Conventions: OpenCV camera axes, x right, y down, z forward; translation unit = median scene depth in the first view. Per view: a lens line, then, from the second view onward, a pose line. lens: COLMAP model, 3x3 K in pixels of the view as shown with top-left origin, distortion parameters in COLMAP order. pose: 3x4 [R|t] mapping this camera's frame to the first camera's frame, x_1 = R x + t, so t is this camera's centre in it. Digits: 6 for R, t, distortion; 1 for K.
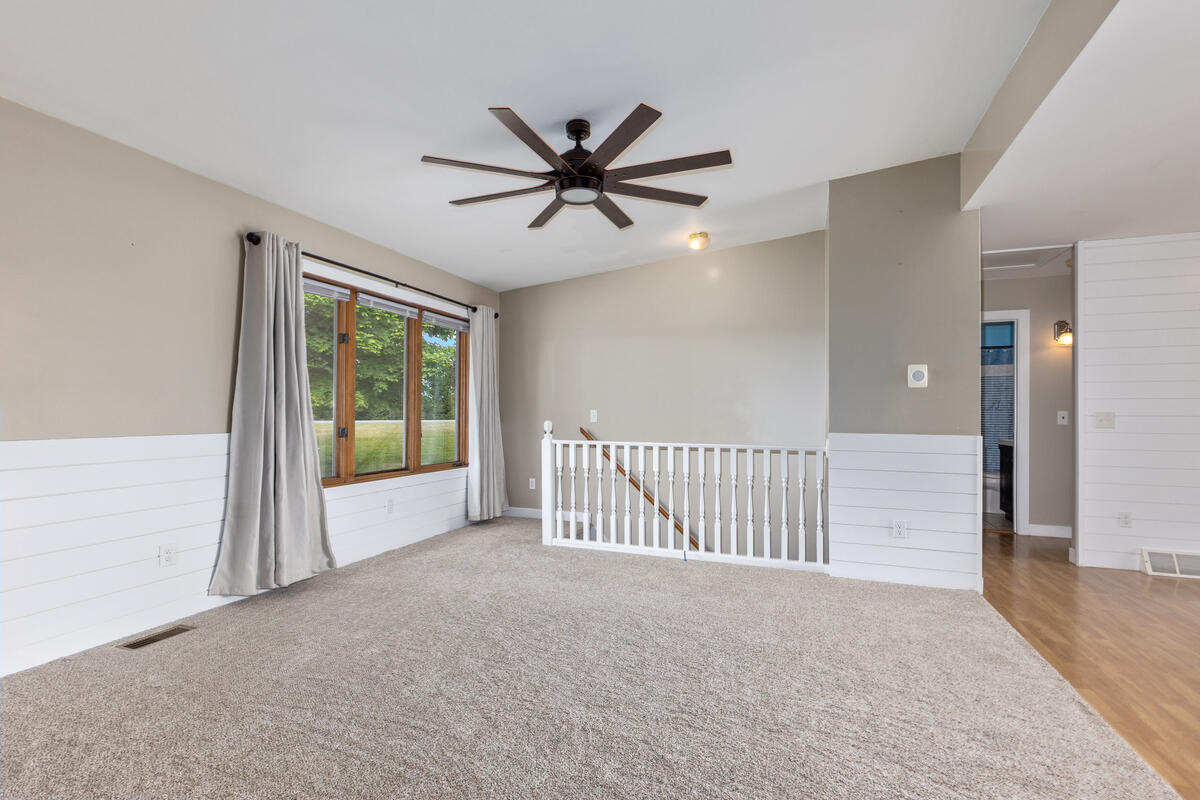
lens RADIAL K [[548.2, 0, 600.6], [0, 548.2, 406.4], [0, 0, 1]] dist [0.002584, 0.000509]
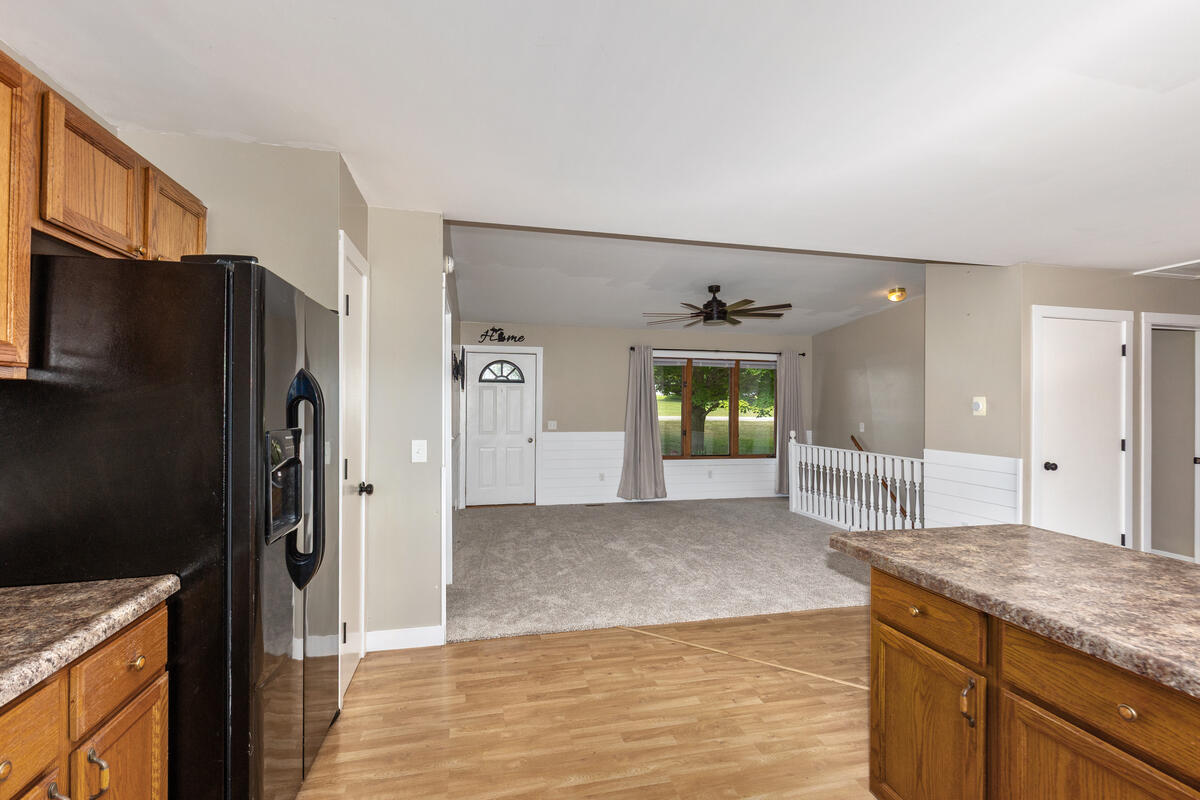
lens RADIAL K [[548.2, 0, 603.6], [0, 548.2, 403.8], [0, 0, 1]] dist [0.002584, 0.000509]
pose [[0.567431, -0.004024, -0.823411, 0.864771], [0.003396, 0.999991, -0.002547, -0.046082], [0.823414, -0.001351, 0.567440, -0.303772]]
